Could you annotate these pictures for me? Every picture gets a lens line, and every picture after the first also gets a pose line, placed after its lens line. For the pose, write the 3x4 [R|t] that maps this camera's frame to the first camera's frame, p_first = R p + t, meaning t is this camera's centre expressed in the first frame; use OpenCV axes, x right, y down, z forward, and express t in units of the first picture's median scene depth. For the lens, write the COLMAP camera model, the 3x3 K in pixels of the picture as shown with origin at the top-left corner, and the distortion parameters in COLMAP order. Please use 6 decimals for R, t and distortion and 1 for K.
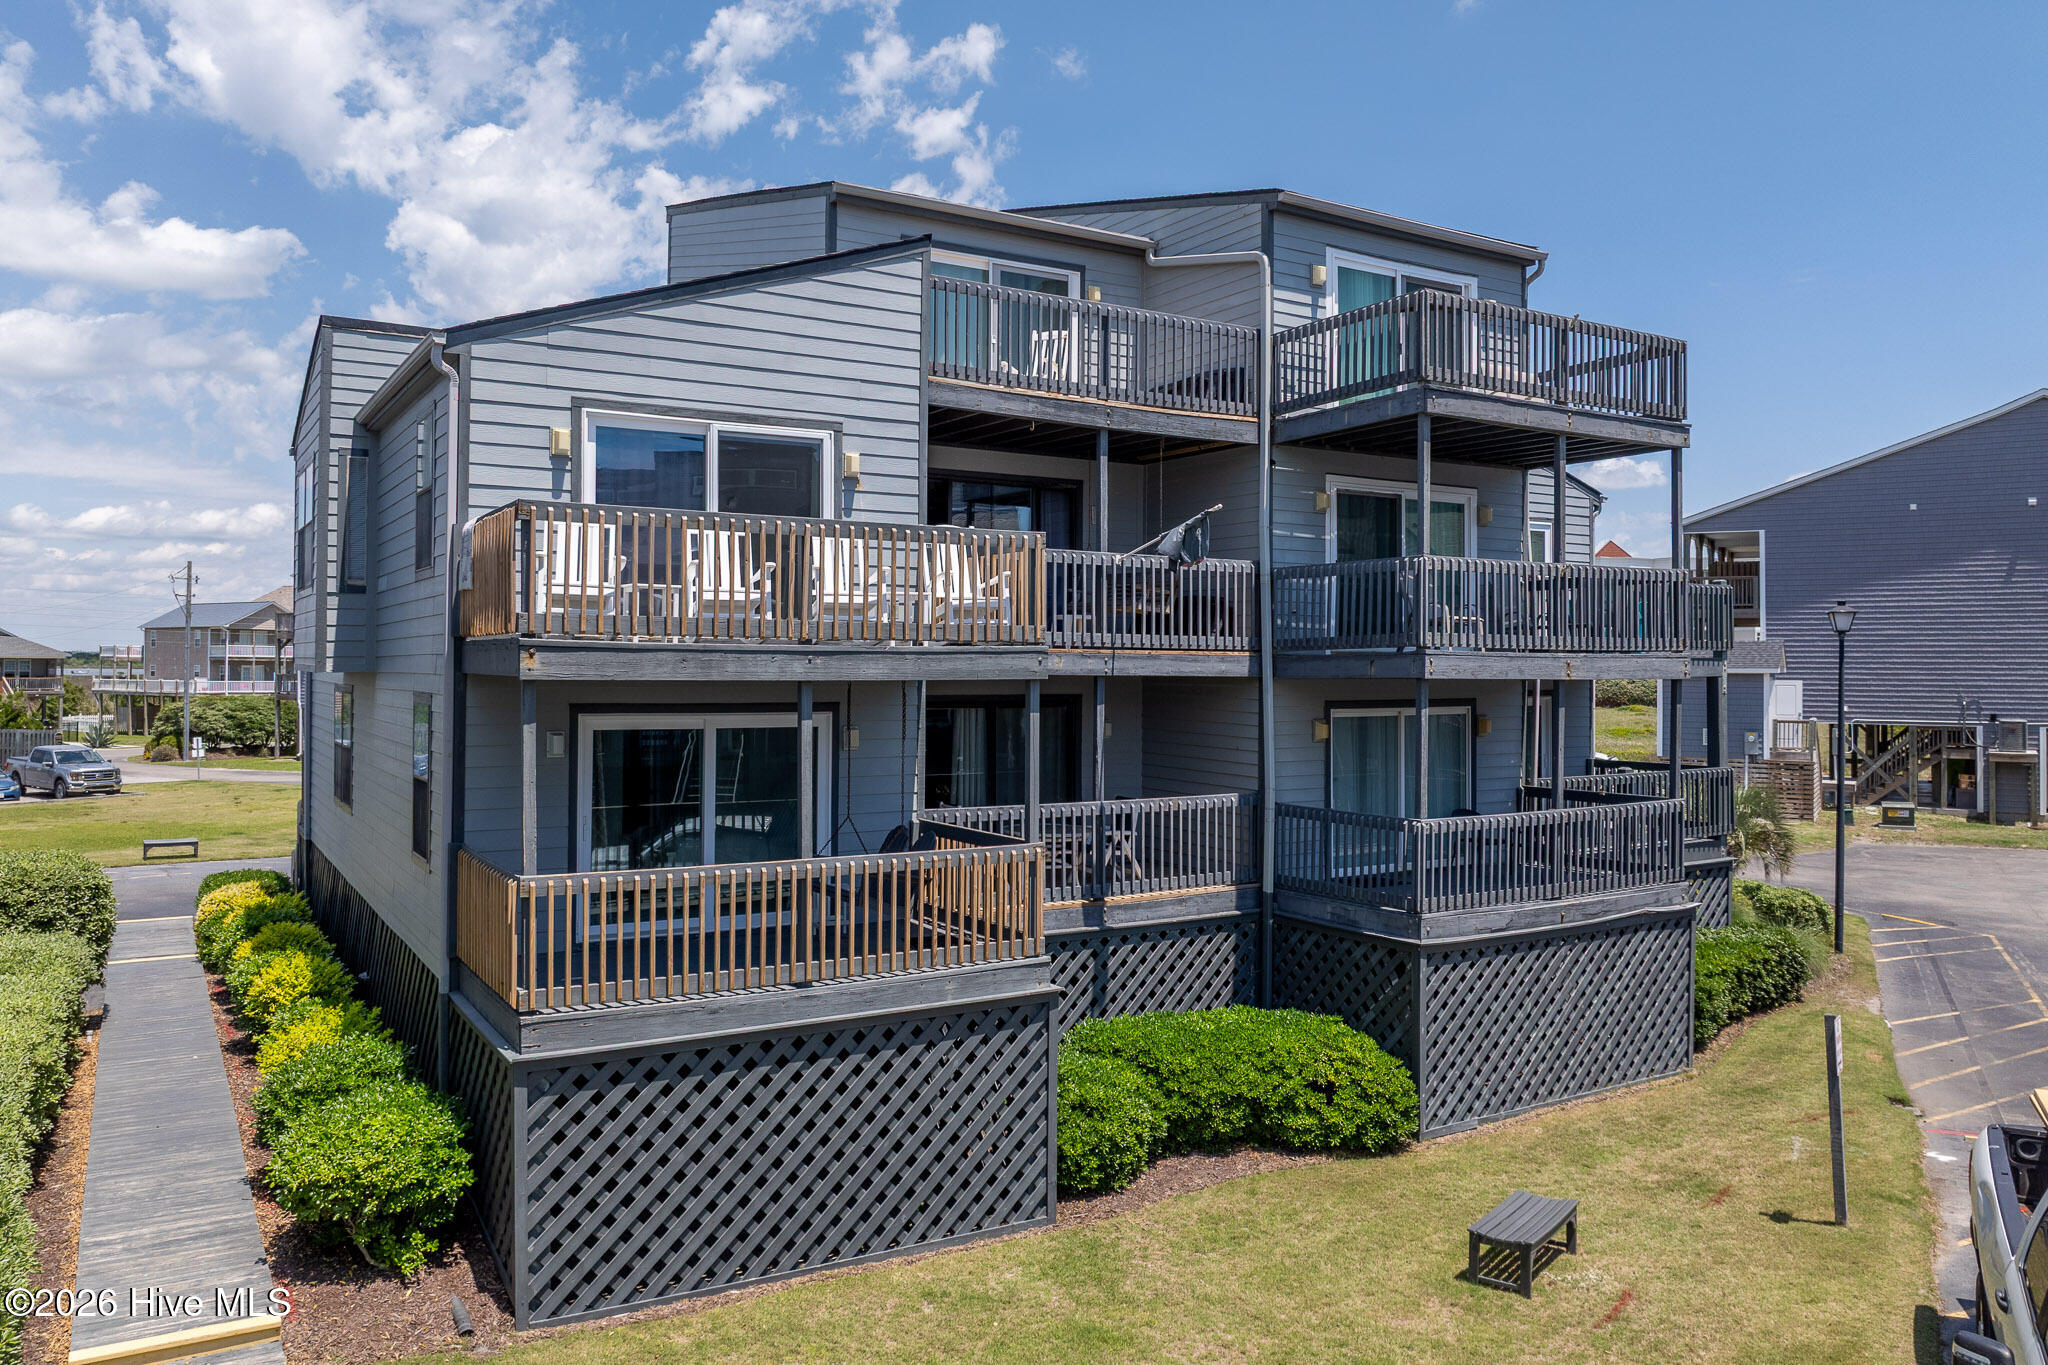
lens RADIAL K [[1479.9, 0, 1015.7], [0, 1479.9, 649.8], [0, 0, 1]] dist [-0.014001, -0.044952]
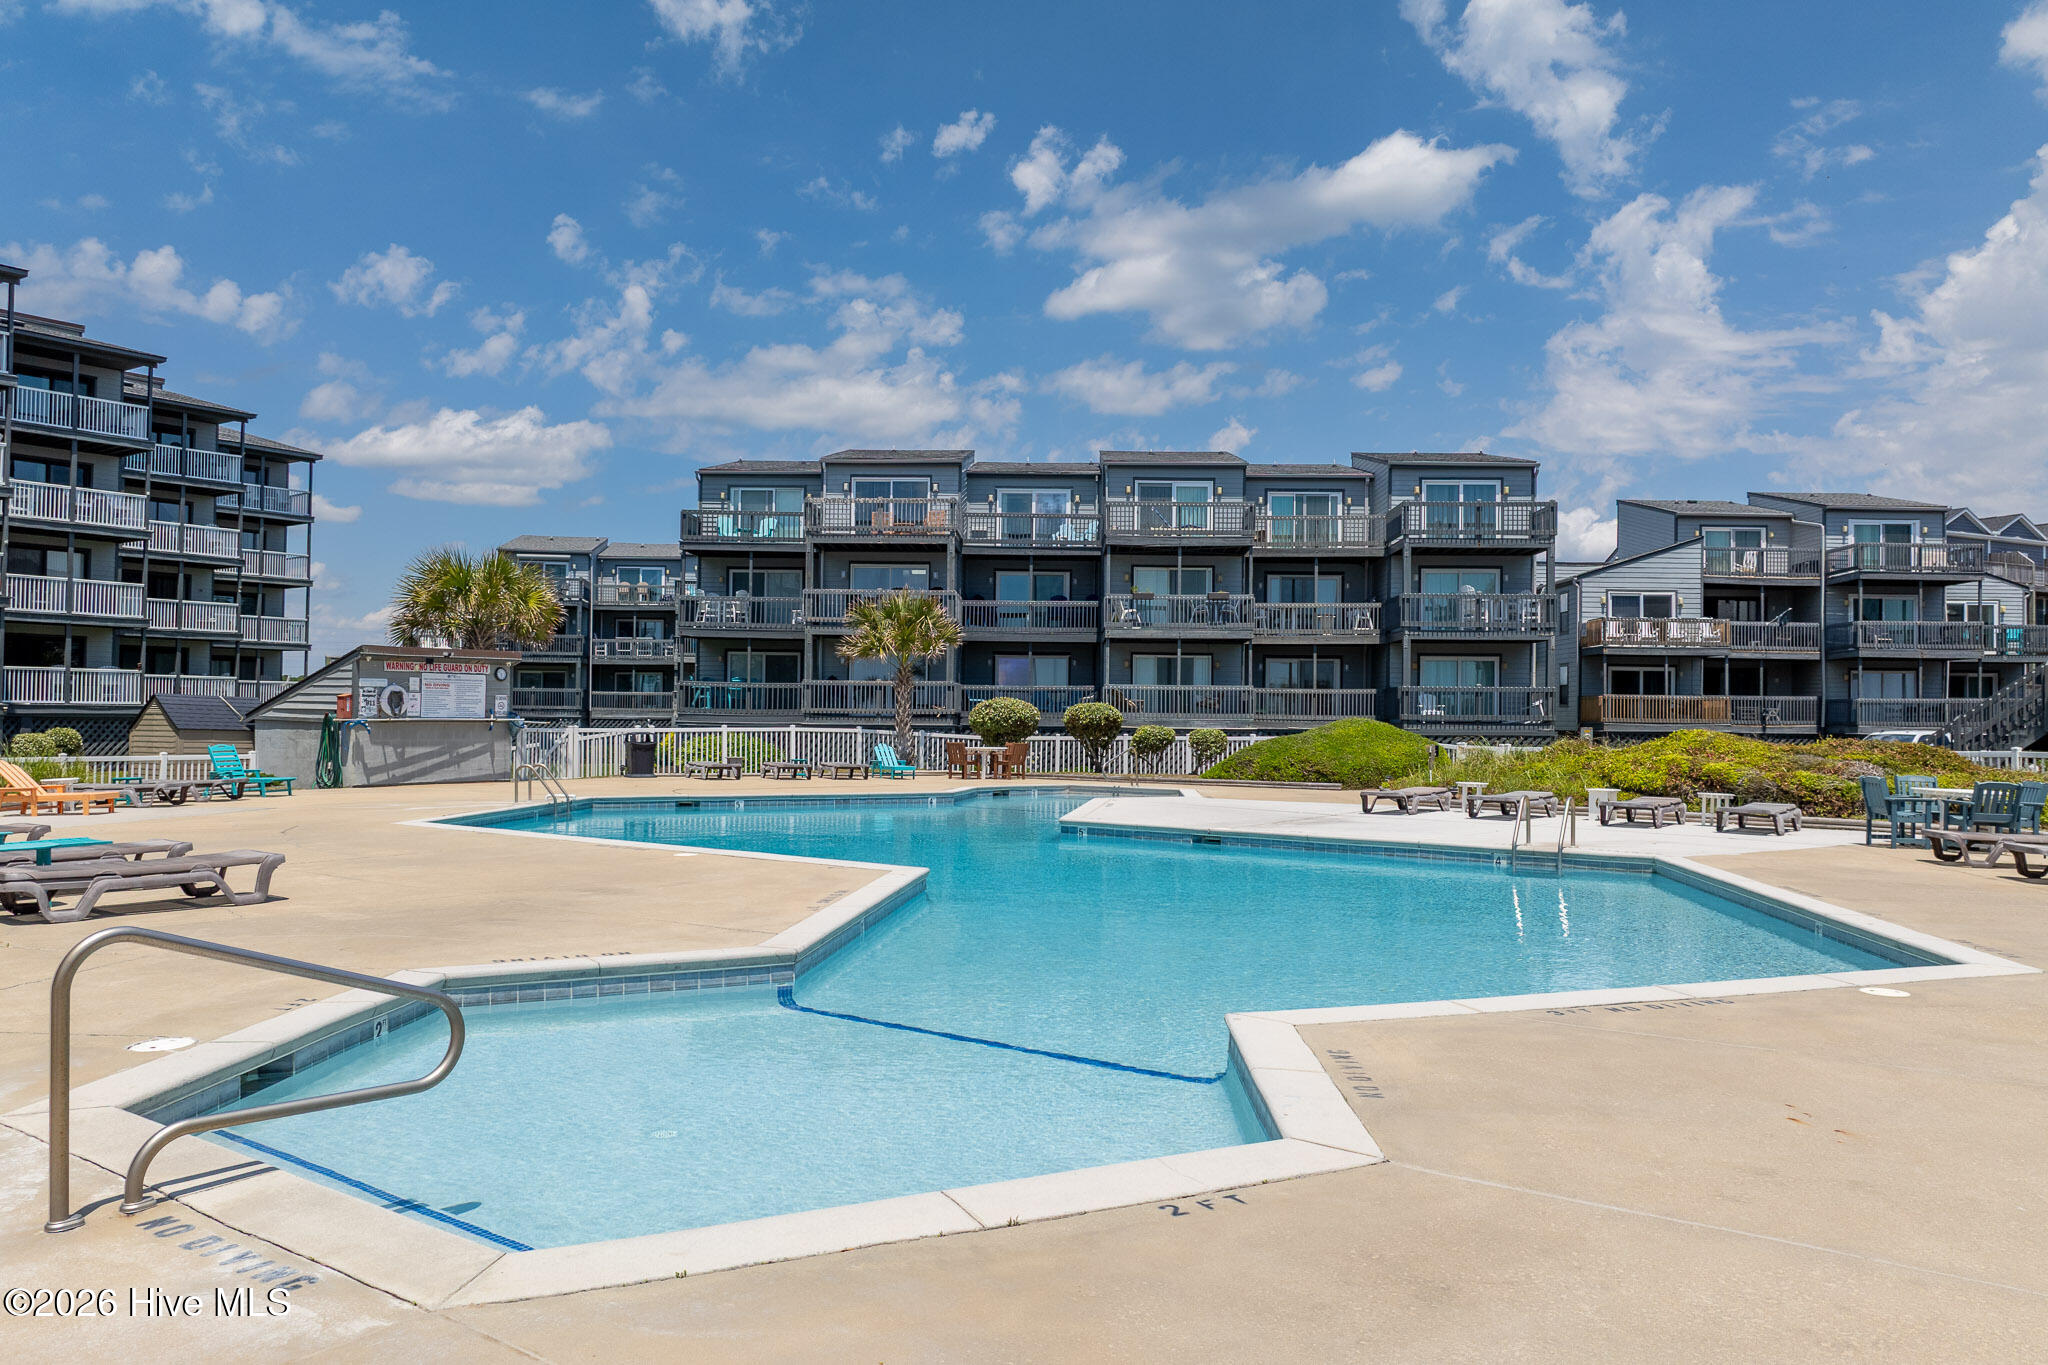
lens RADIAL K [[1479.9, 0, 1015.7], [0, 1479.9, 649.8], [0, 0, 1]] dist [-0.014001, -0.044952]
pose [[0.835923, -0.011789, -0.548720, 0.520811], [-0.007214, 0.999447, -0.032461, 0.130424], [0.548799, 0.031093, 0.835376, -3.004398]]
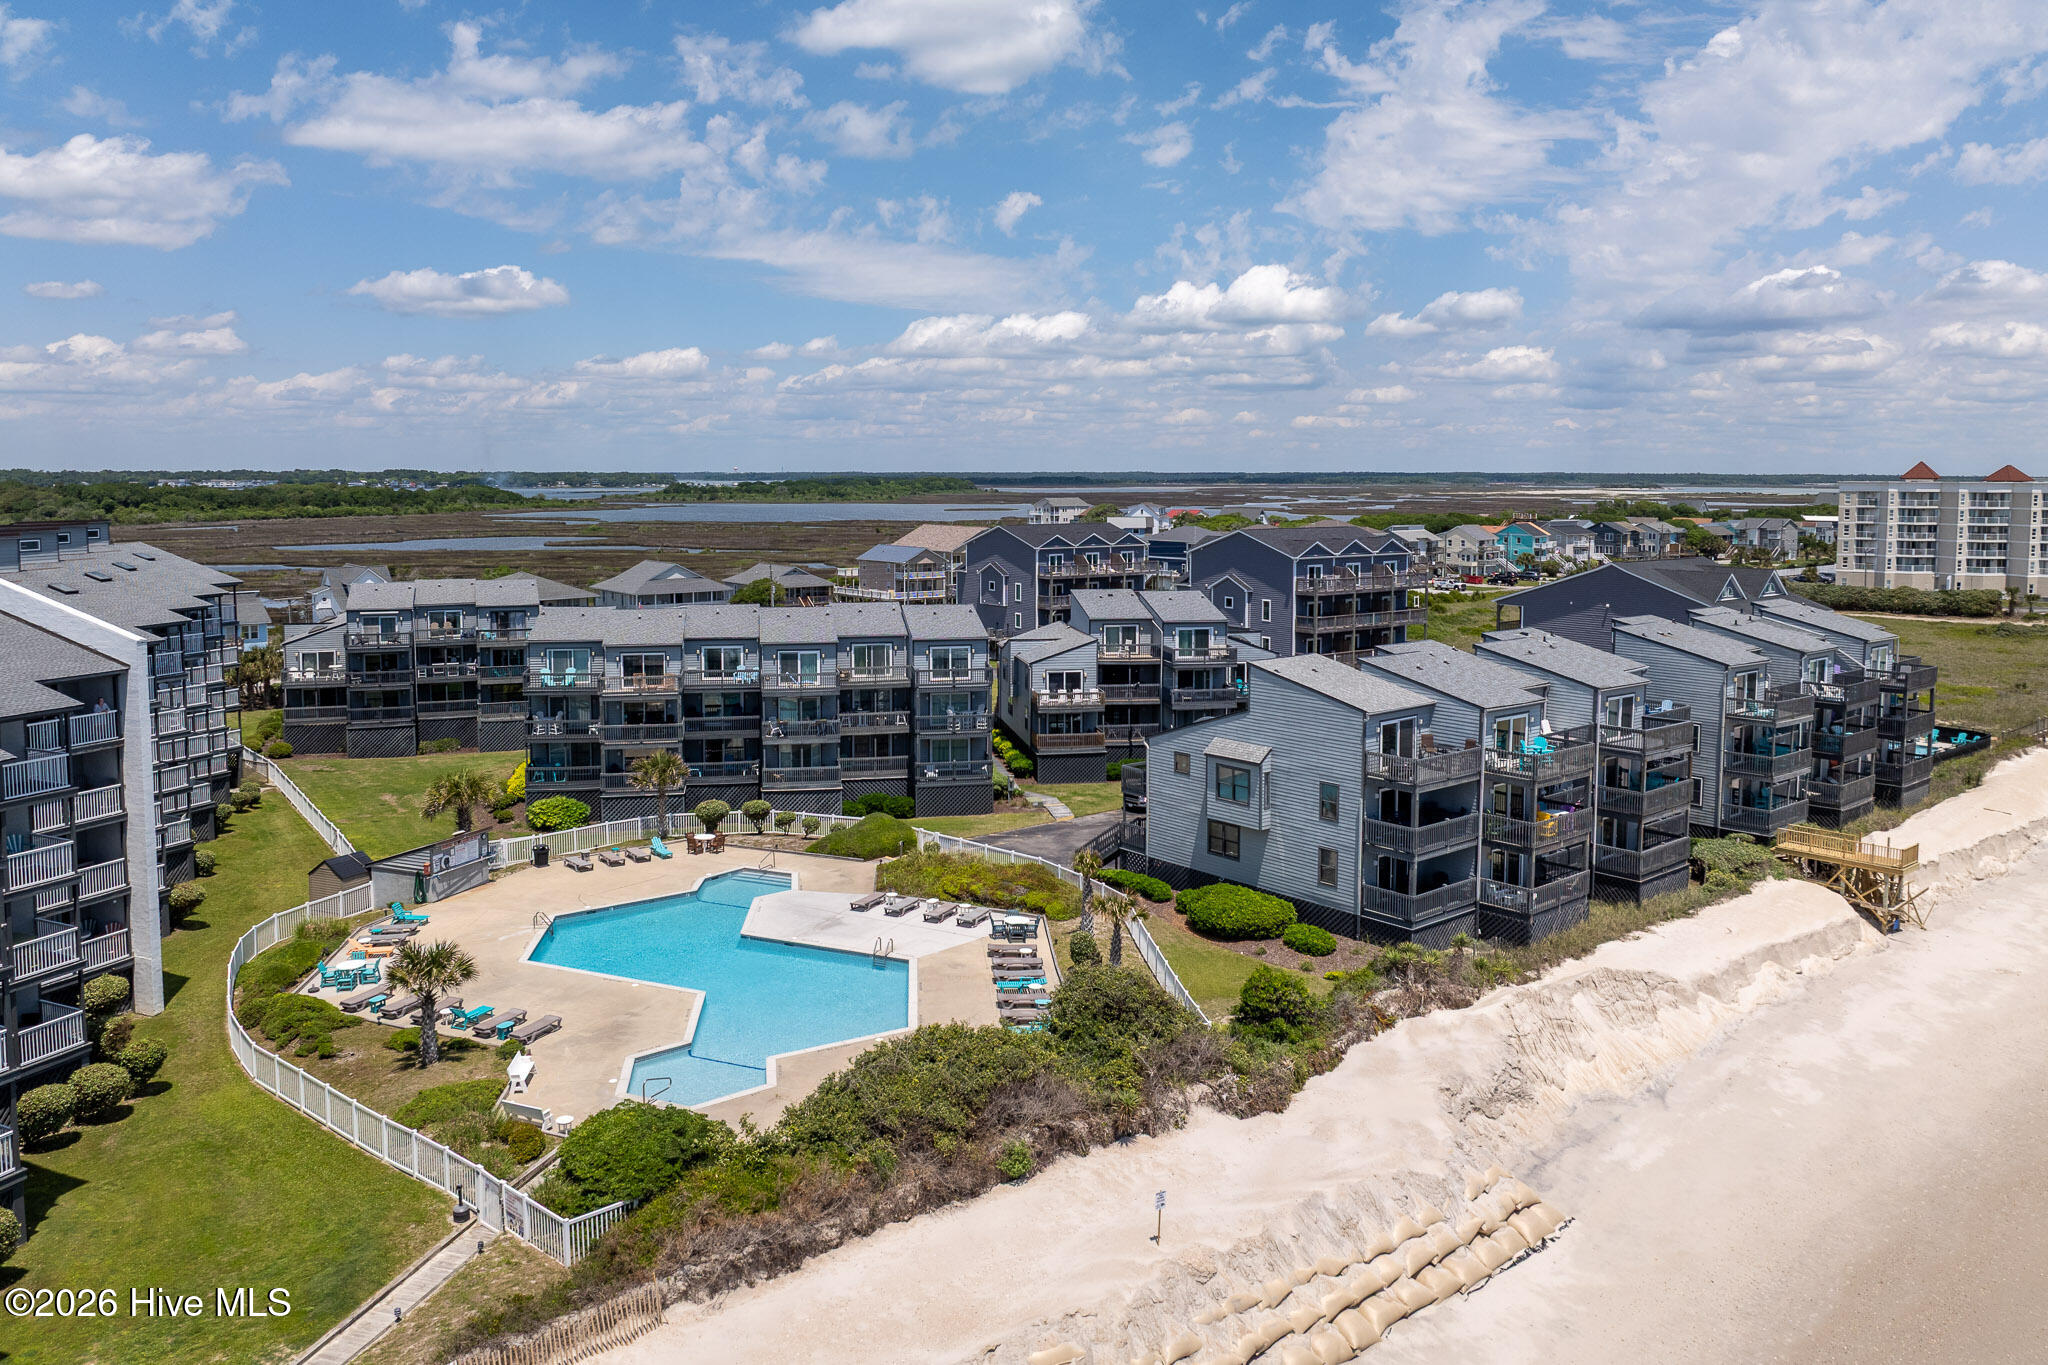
lens RADIAL K [[1412.7, 0, 1025.7], [0, 1412.7, 684.4], [0, 0, 1]] dist [-0.020993, 0.055812]
pose [[0.935403, 0.044413, -0.350784, 1.904695], [0.004720, 0.990423, 0.137985, -0.979897], [0.353553, -0.130728, 0.926235, -5.108392]]
